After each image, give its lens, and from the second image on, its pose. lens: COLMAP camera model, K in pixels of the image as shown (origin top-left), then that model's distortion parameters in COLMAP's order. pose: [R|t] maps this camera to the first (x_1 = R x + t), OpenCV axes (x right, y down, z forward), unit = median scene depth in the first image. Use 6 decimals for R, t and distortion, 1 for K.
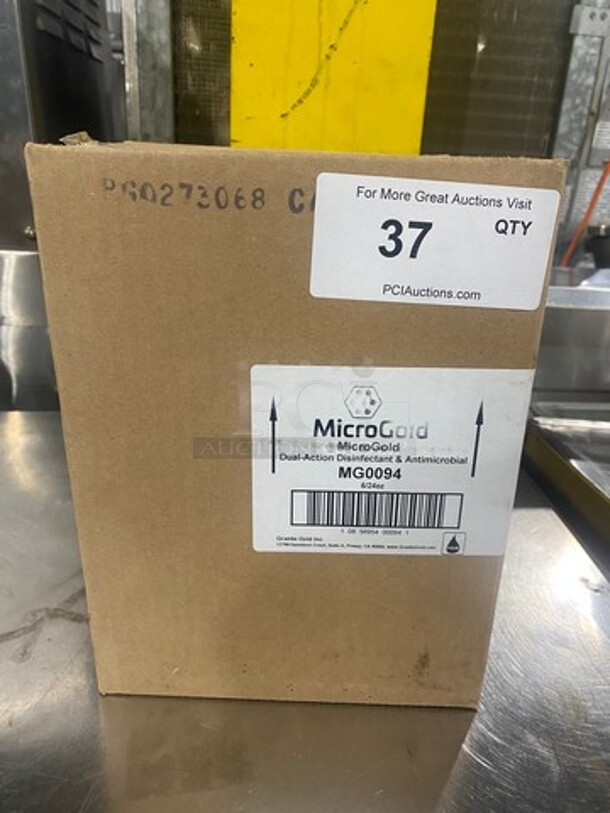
lens RADIAL K [[613.4, 0, 302.8], [0, 613.4, 410.1], [0, 0, 1]] dist [0.044135, -0.033247]
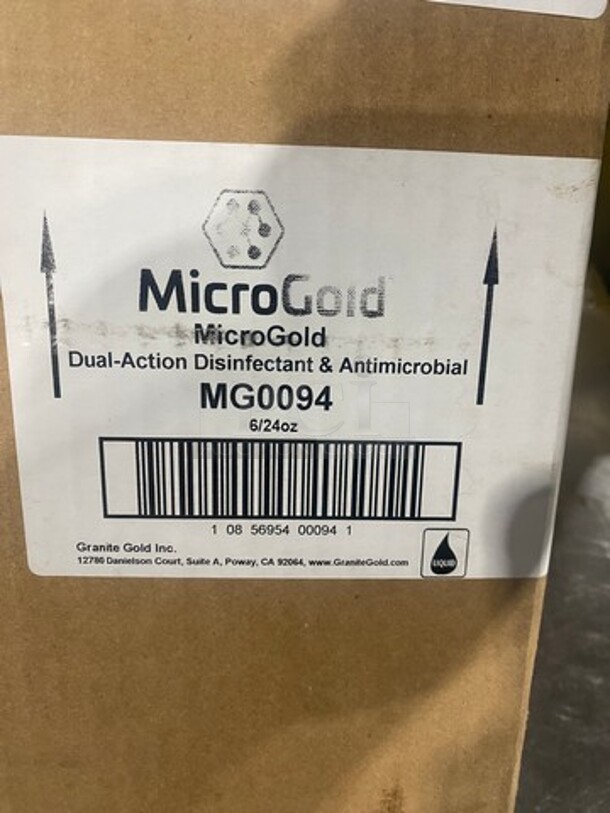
lens RADIAL K [[613.4, 0, 321.8], [0, 613.4, 390.3], [0, 0, 1]] dist [0.044135, -0.033247]
pose [[0.998188, 0.003246, 0.060086, 0.122781], [0.004841, 0.990976, -0.133951, 0.160209], [-0.059979, 0.133999, 0.989165, 0.526247]]
